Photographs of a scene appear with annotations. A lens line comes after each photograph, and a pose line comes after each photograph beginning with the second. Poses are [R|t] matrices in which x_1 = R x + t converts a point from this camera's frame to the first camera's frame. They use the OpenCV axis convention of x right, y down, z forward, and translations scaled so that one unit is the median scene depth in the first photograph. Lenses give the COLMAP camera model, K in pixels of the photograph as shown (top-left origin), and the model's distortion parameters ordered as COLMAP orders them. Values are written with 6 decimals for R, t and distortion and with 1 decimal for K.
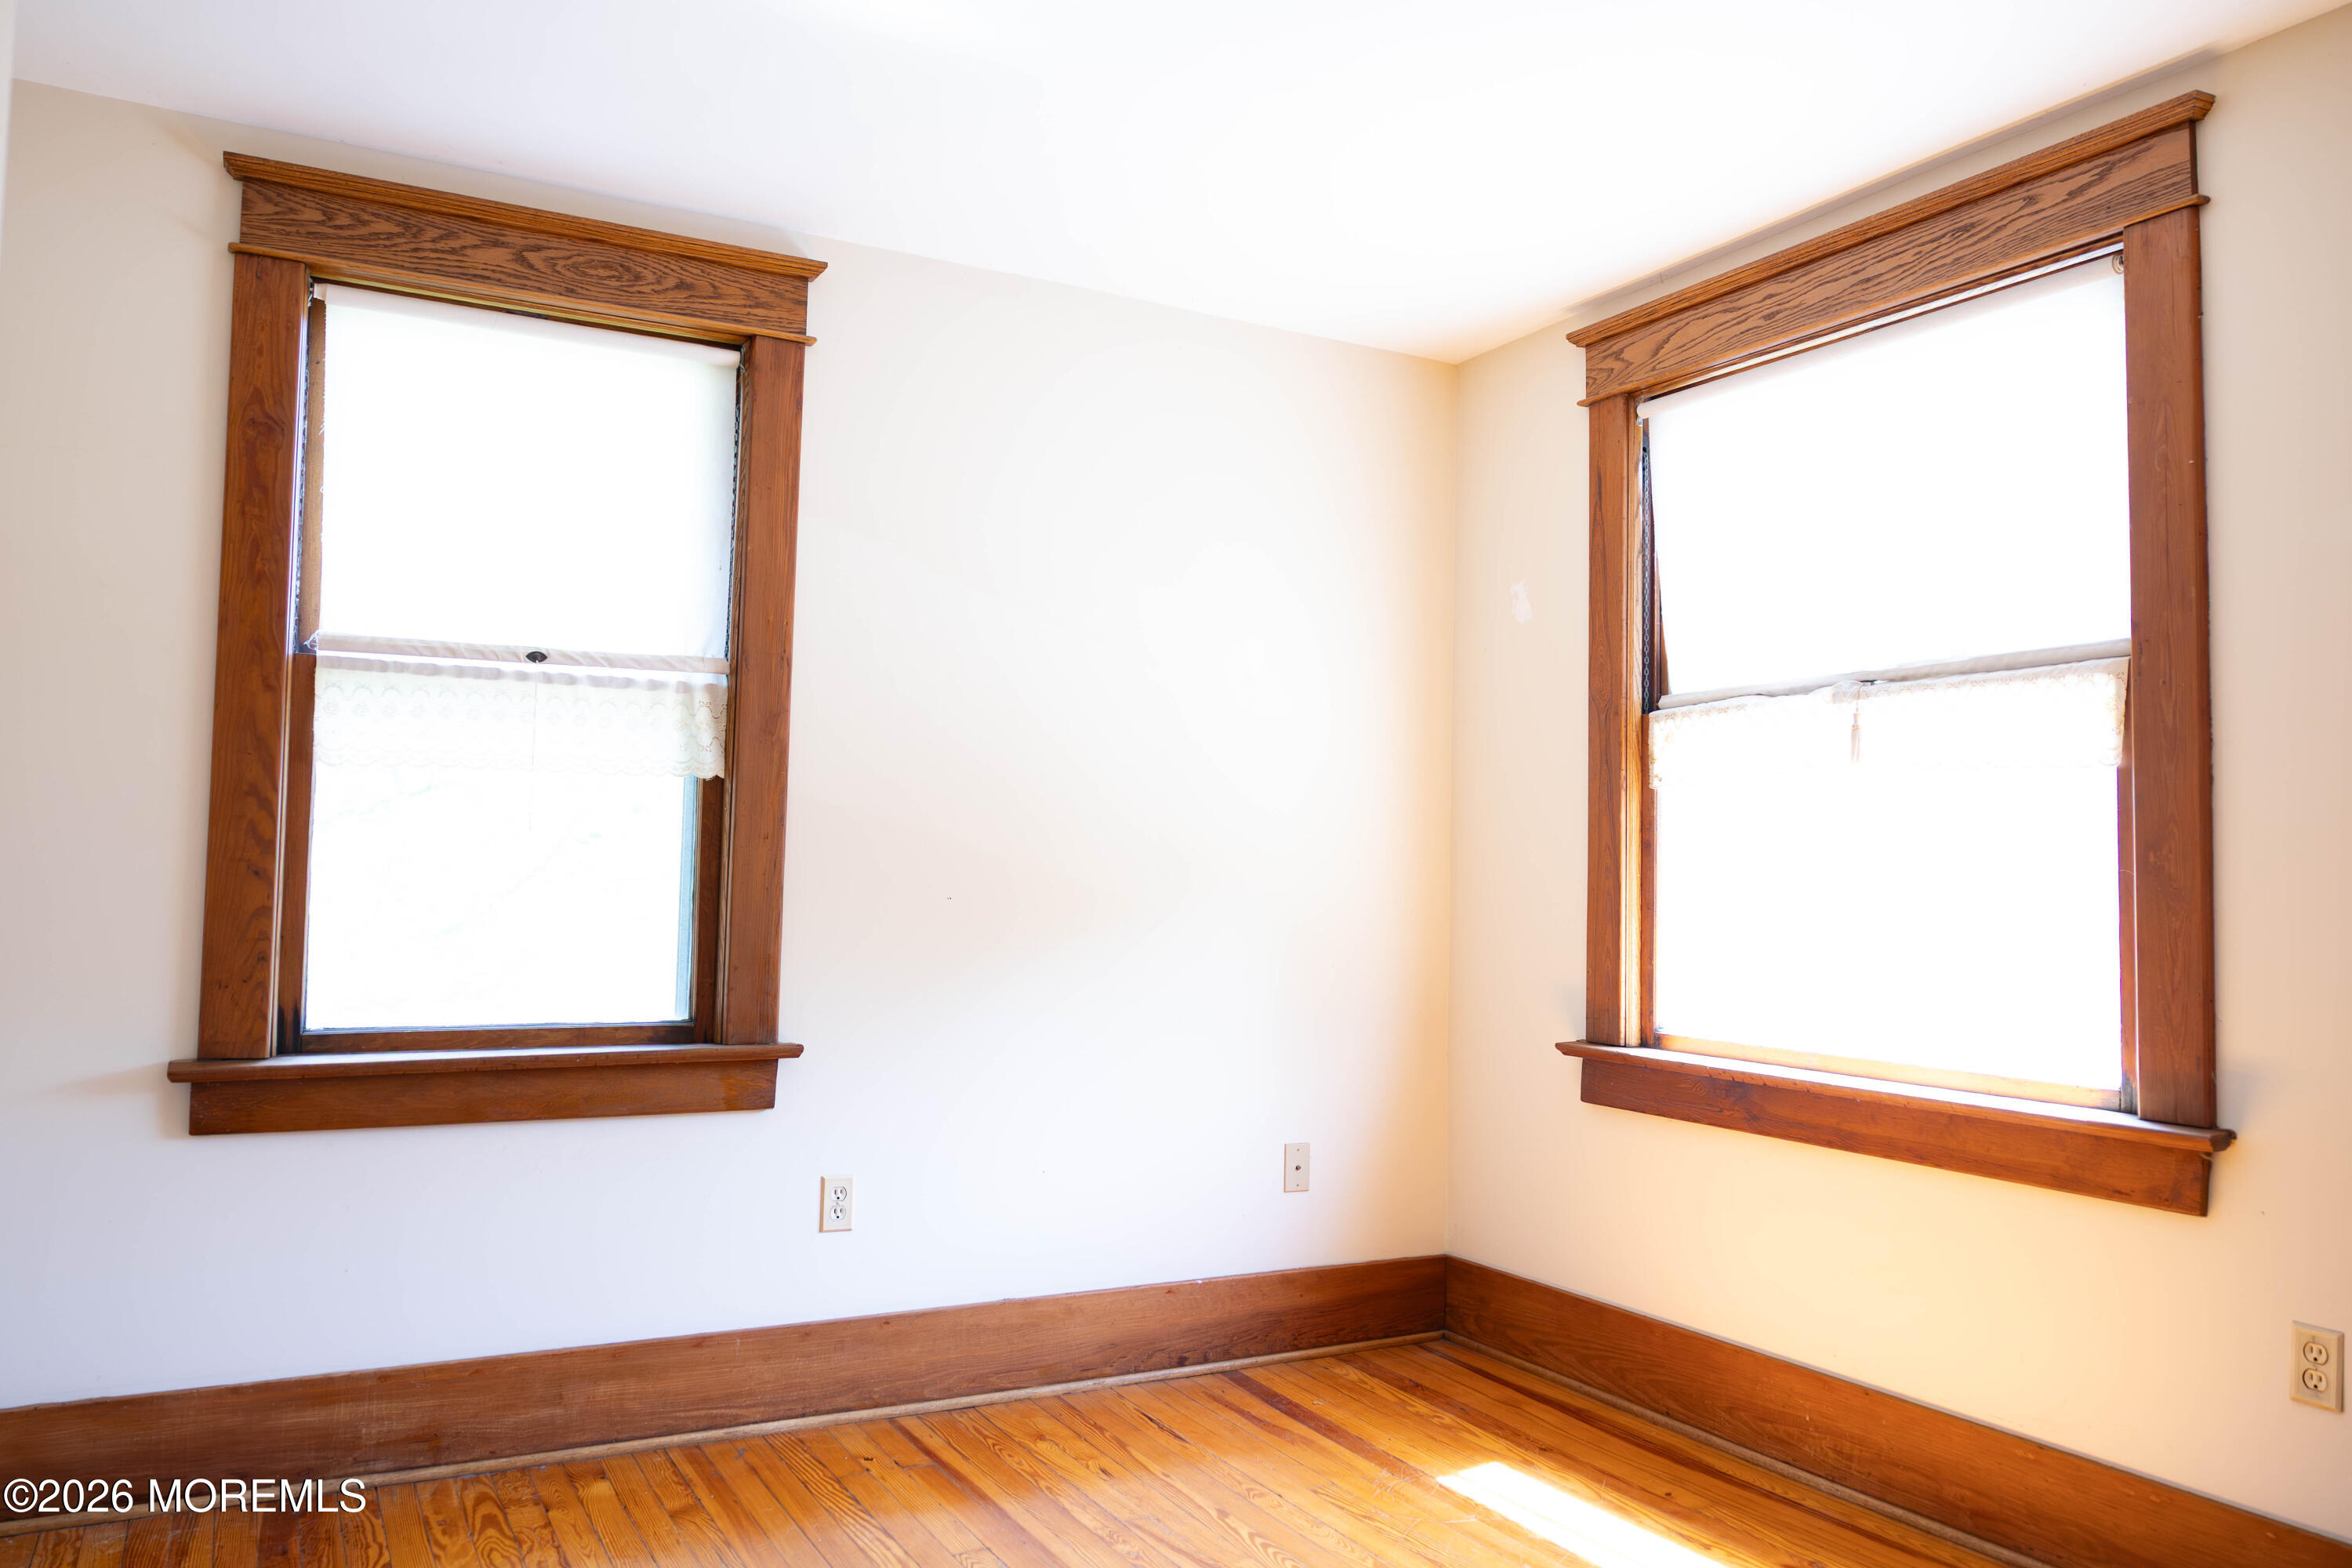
lens RADIAL K [[1681.8, 0, 1176.0], [0, 1681.8, 784.0], [0, 0, 1]] dist [0.007620, 0.001720]
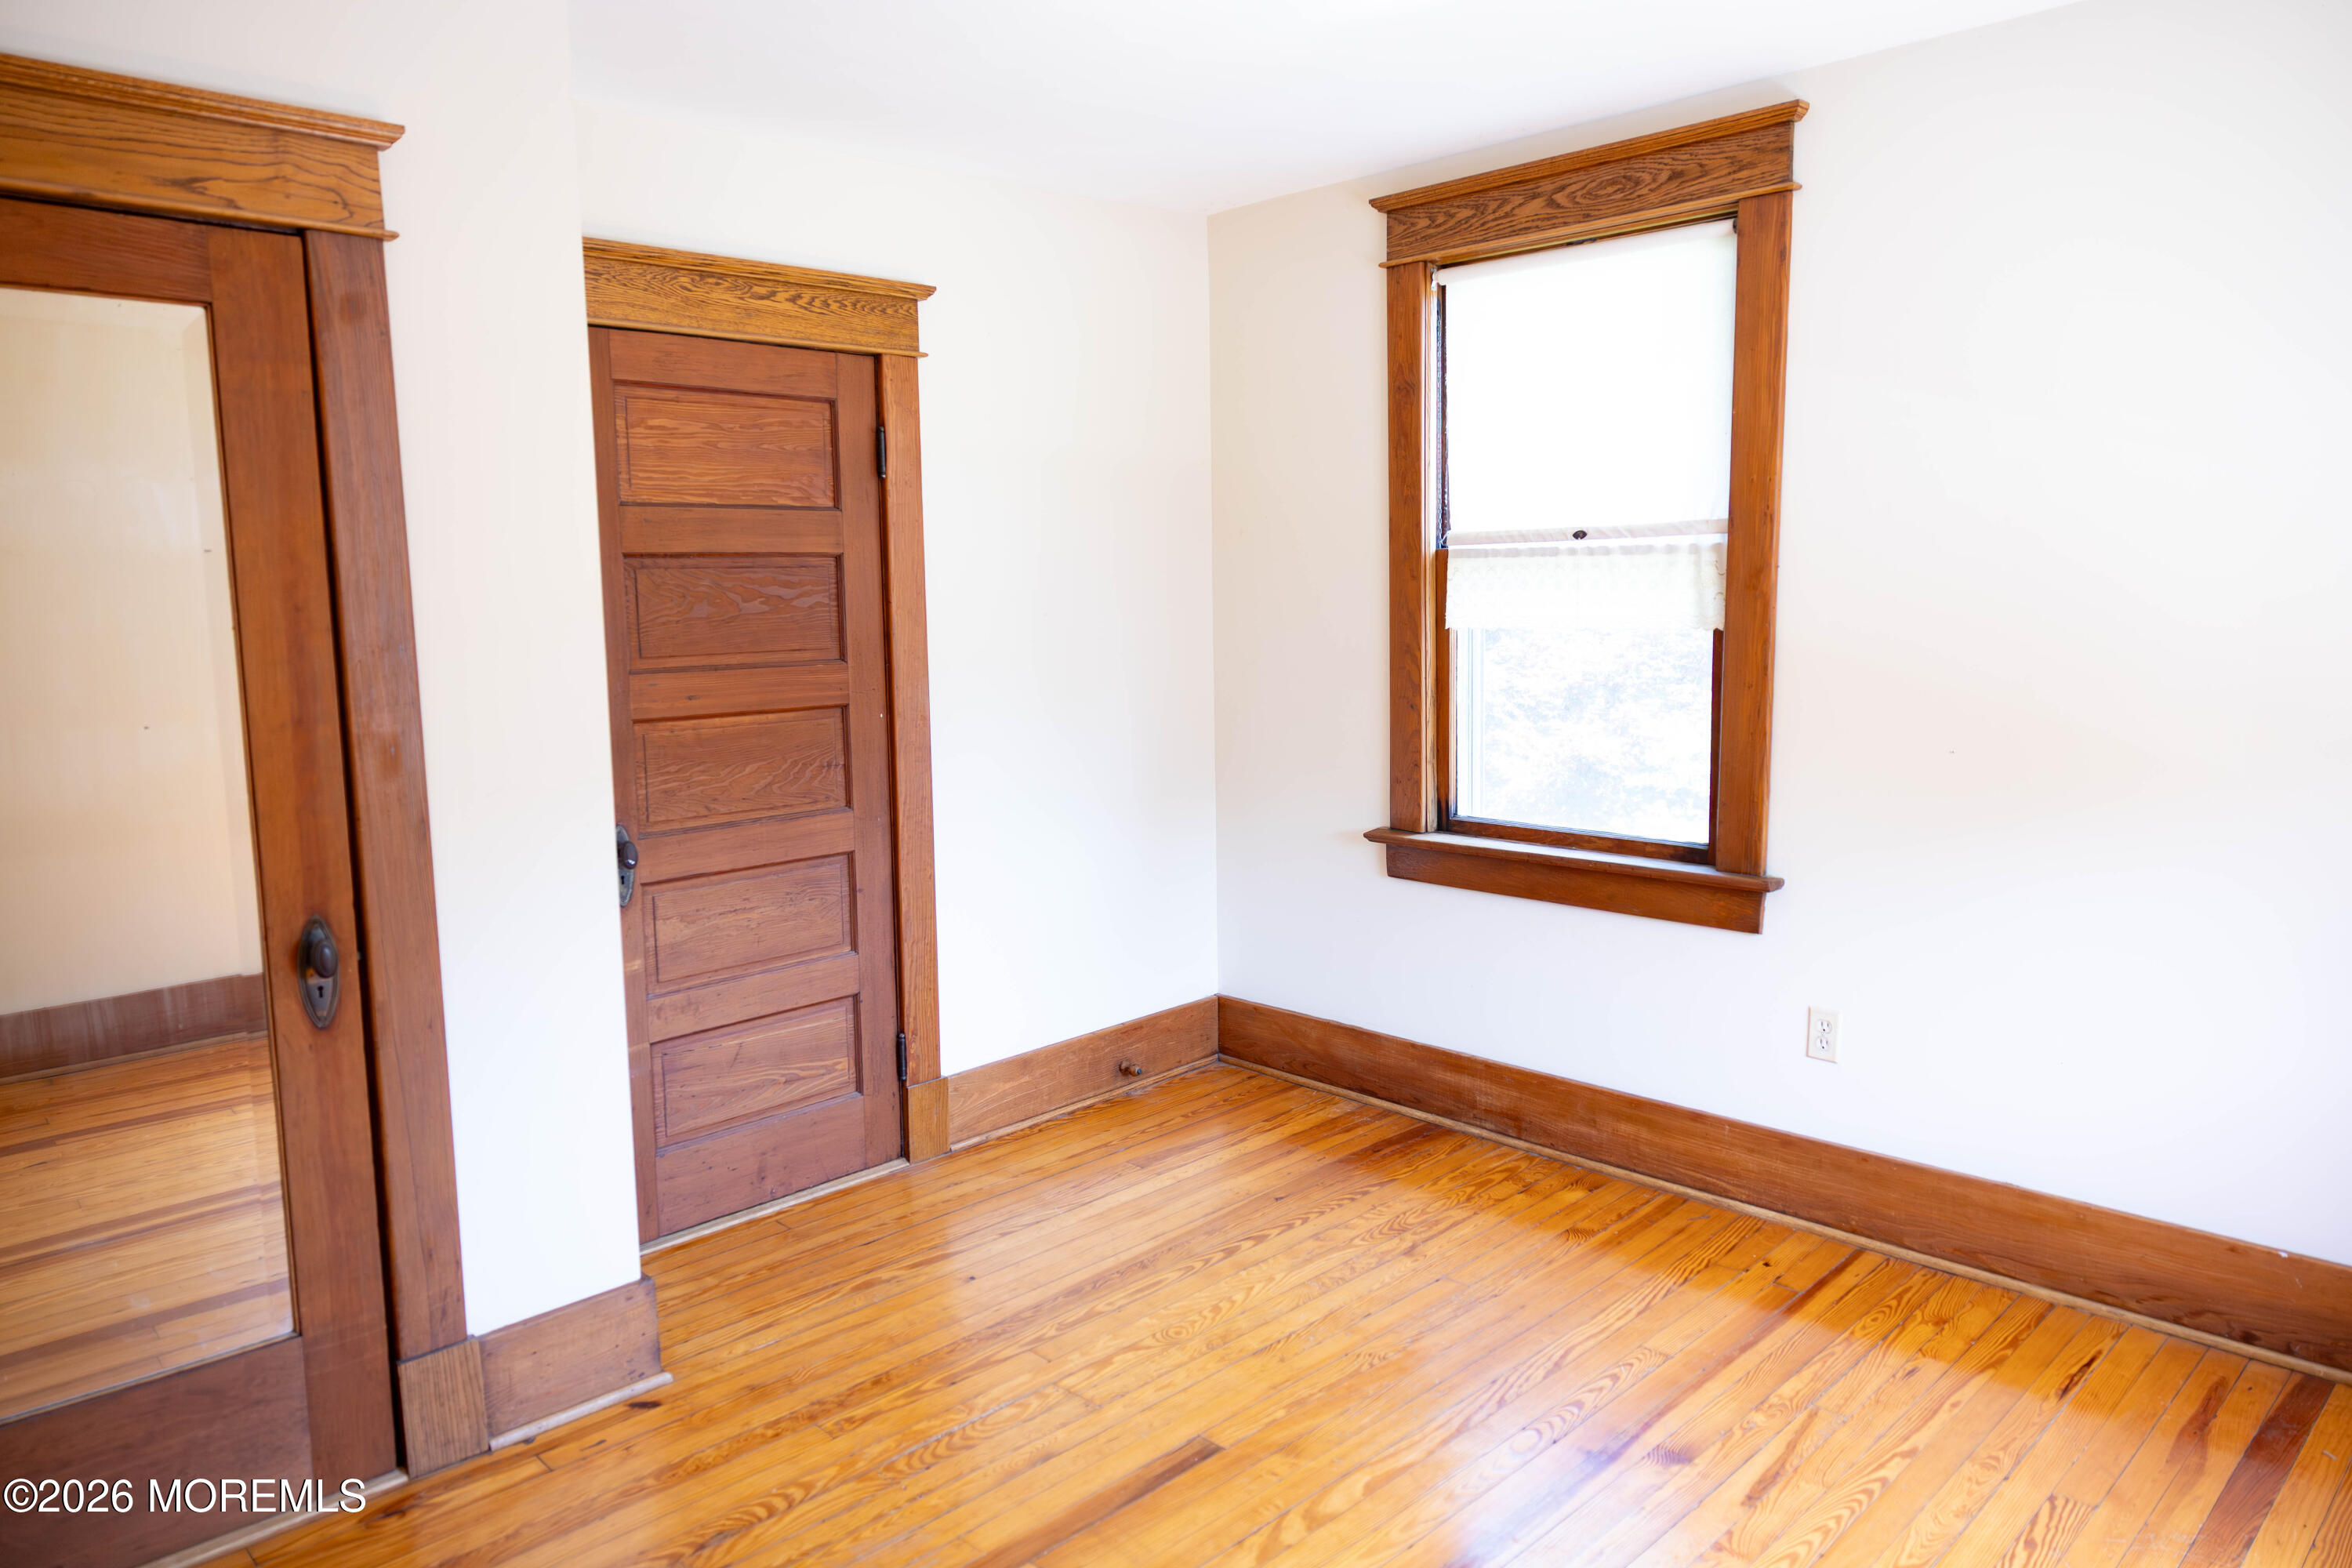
lens RADIAL K [[1598.5, 0, 1176.0], [0, 1598.5, 784.0], [0, 0, 1]] dist [-0.000162, 0.000629]
pose [[0.290935, 0.103999, -0.951074, 0.653461], [0.076275, 0.988389, 0.131412, -0.071453], [0.953698, -0.110775, 0.279624, 0.377468]]
